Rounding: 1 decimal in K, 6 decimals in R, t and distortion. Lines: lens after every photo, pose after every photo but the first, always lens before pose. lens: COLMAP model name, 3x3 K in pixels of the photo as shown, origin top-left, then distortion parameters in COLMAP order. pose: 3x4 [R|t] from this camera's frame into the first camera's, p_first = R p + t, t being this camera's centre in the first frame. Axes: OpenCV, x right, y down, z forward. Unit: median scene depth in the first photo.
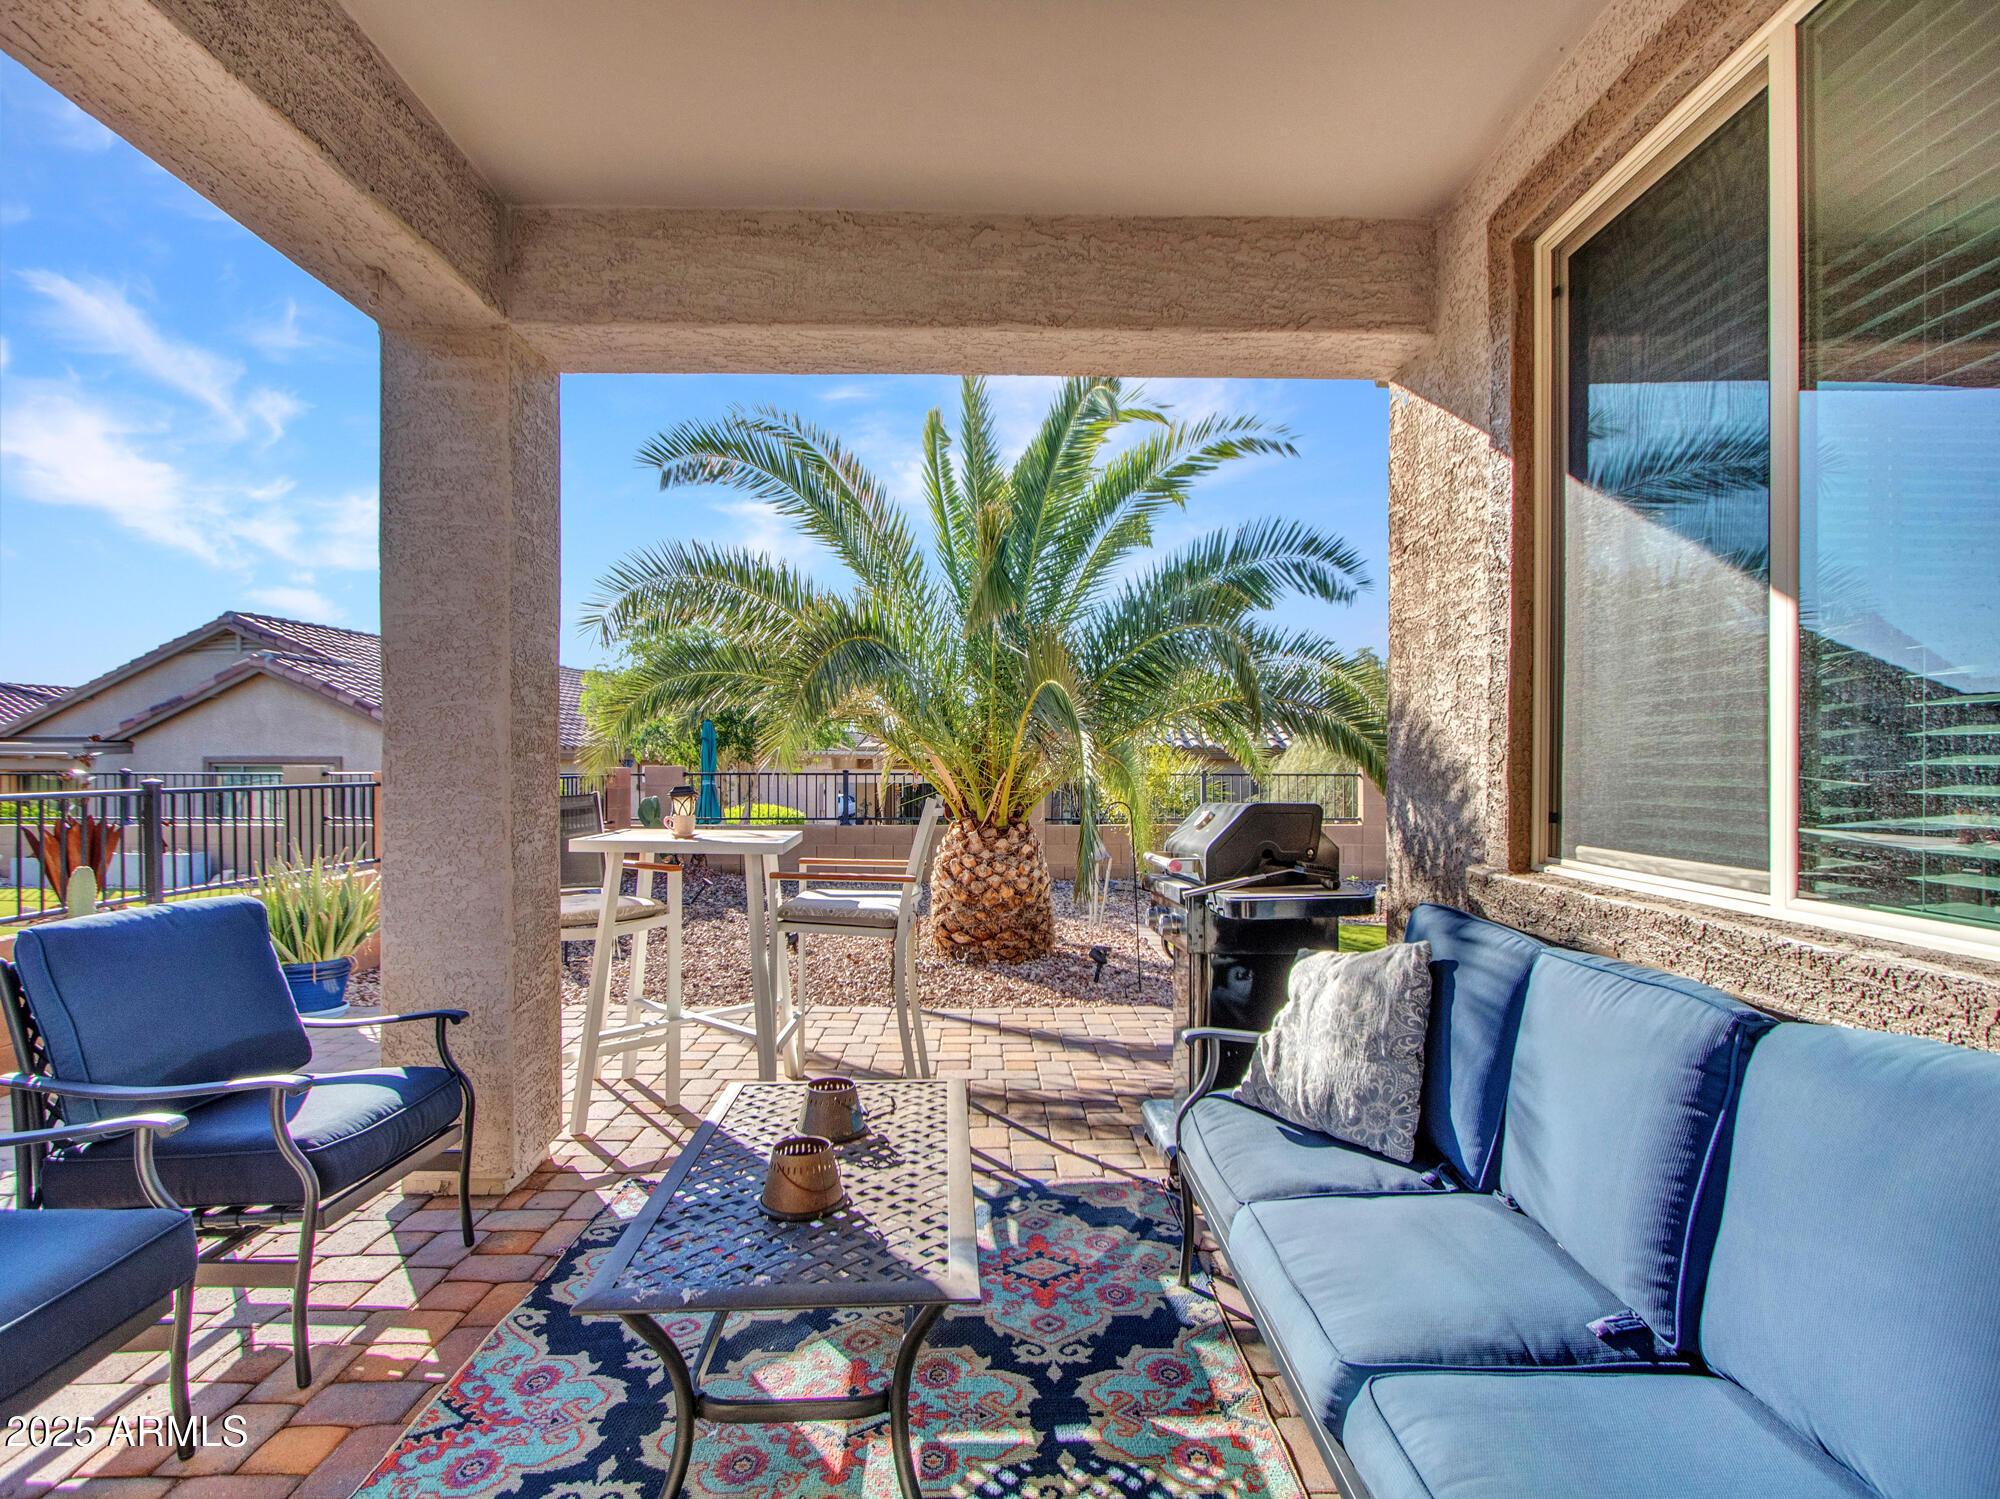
lens RADIAL K [[1057.9, 0, 1004.6], [0, 1057.9, 770.5], [0, 0, 1]] dist [-0.005189, -0.002377]
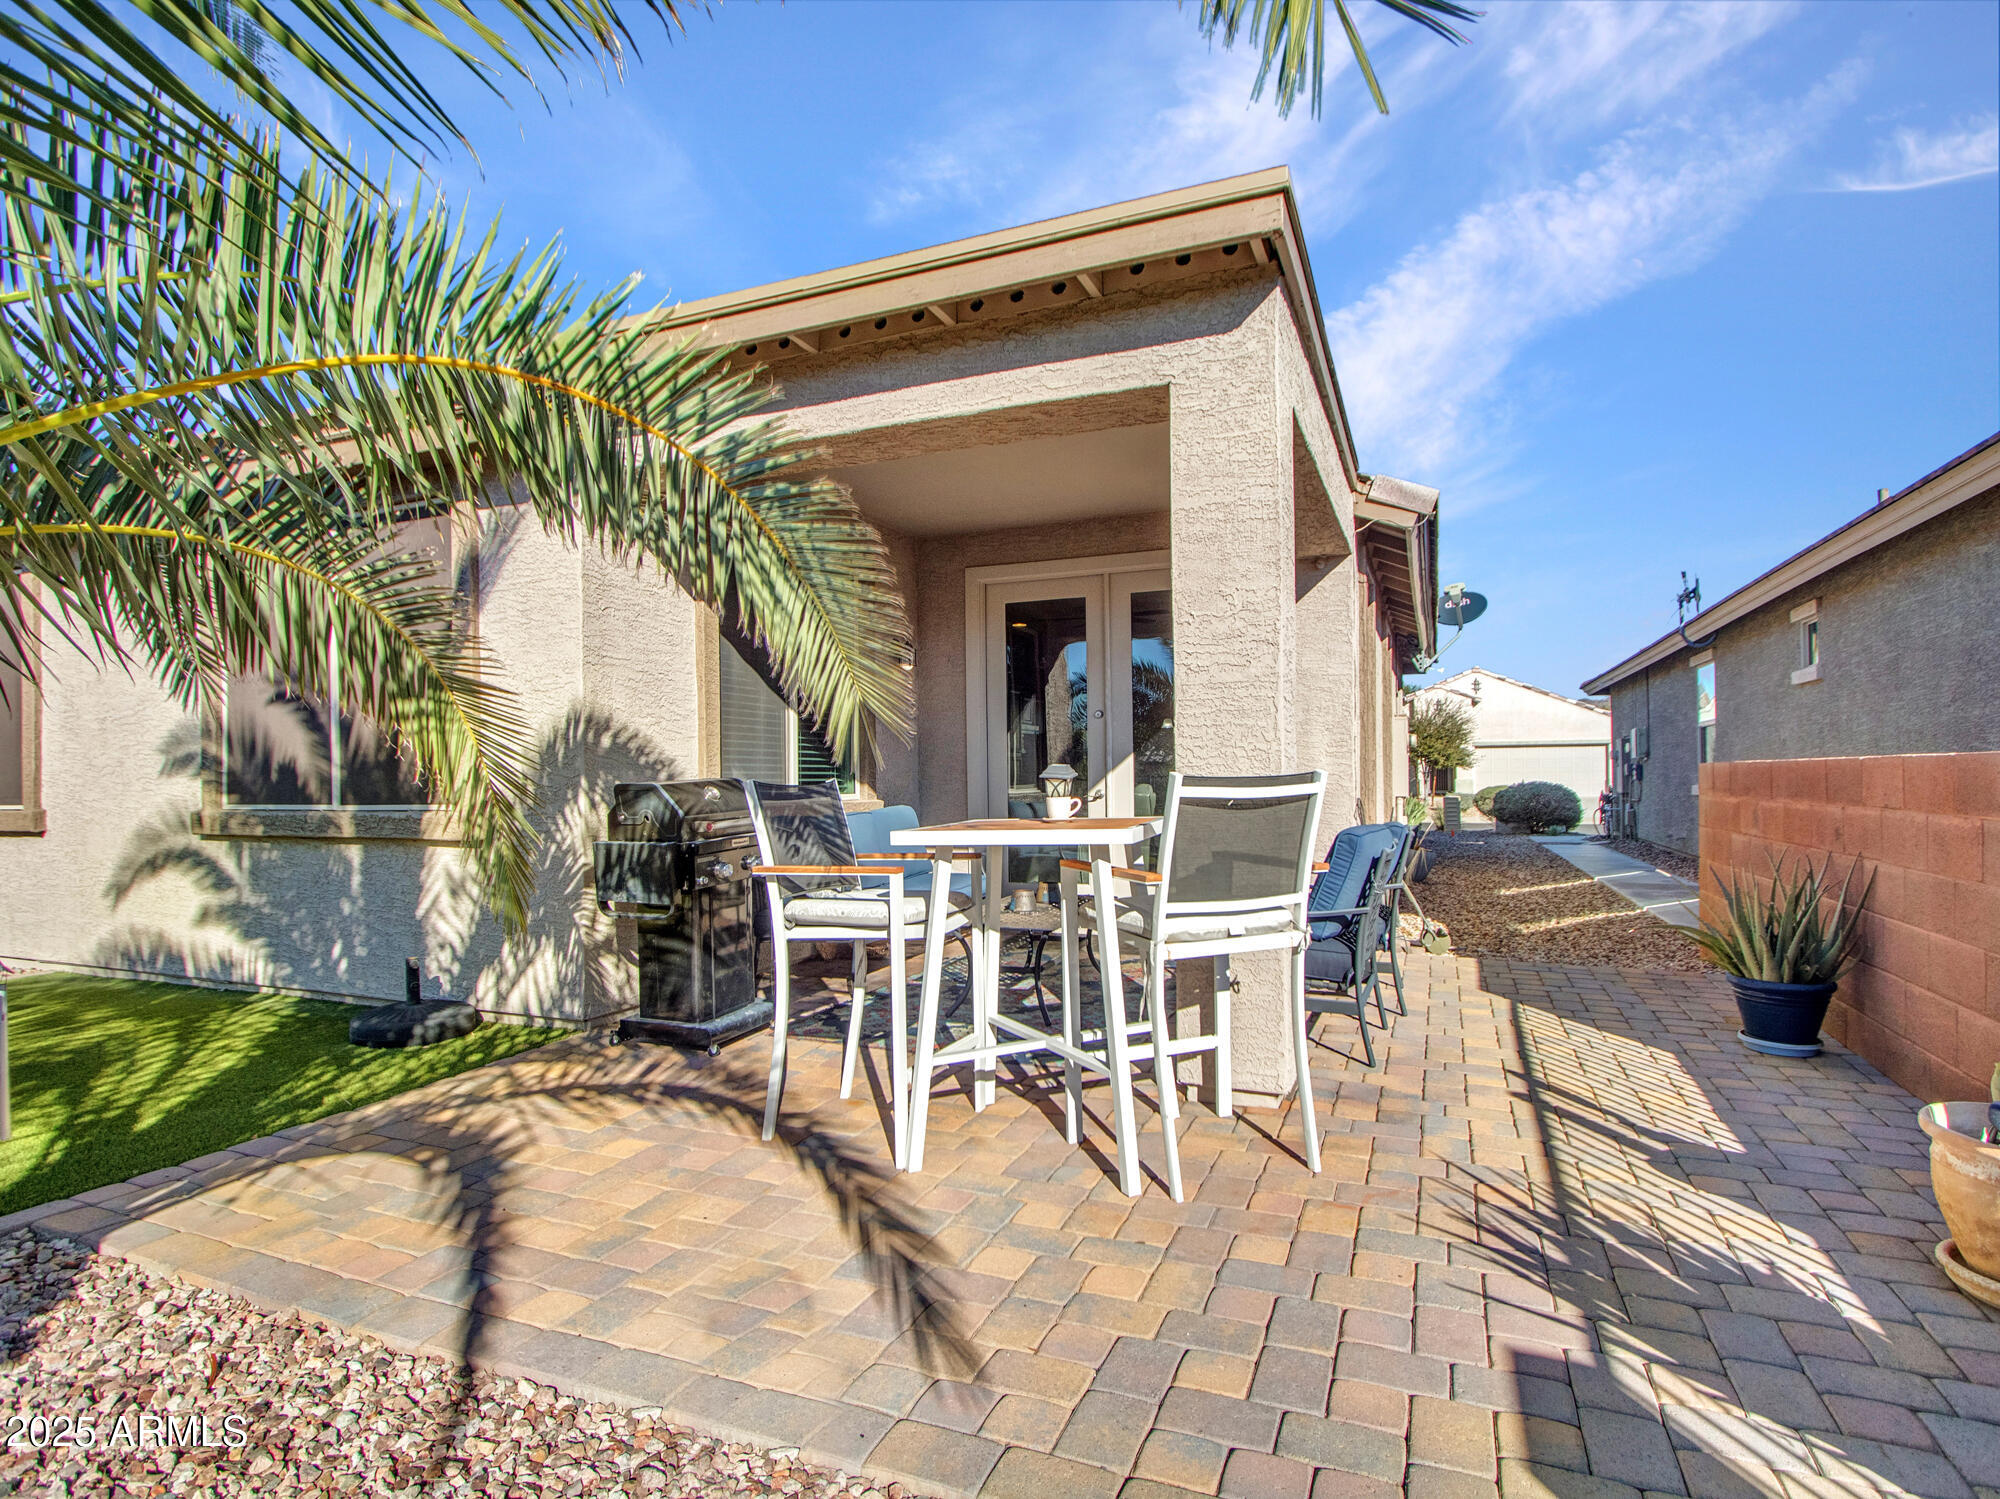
lens RADIAL K [[1070.1, 0, 1005.0], [0, 1070.1, 771.9], [0, 0, 1]] dist [-0.008796, -0.001512]
pose [[-0.915912, 0.011662, 0.401211, -0.809809], [0.012898, 0.999917, 0.000382, 0.020789], [-0.401173, 0.005525, -0.915986, 2.392840]]
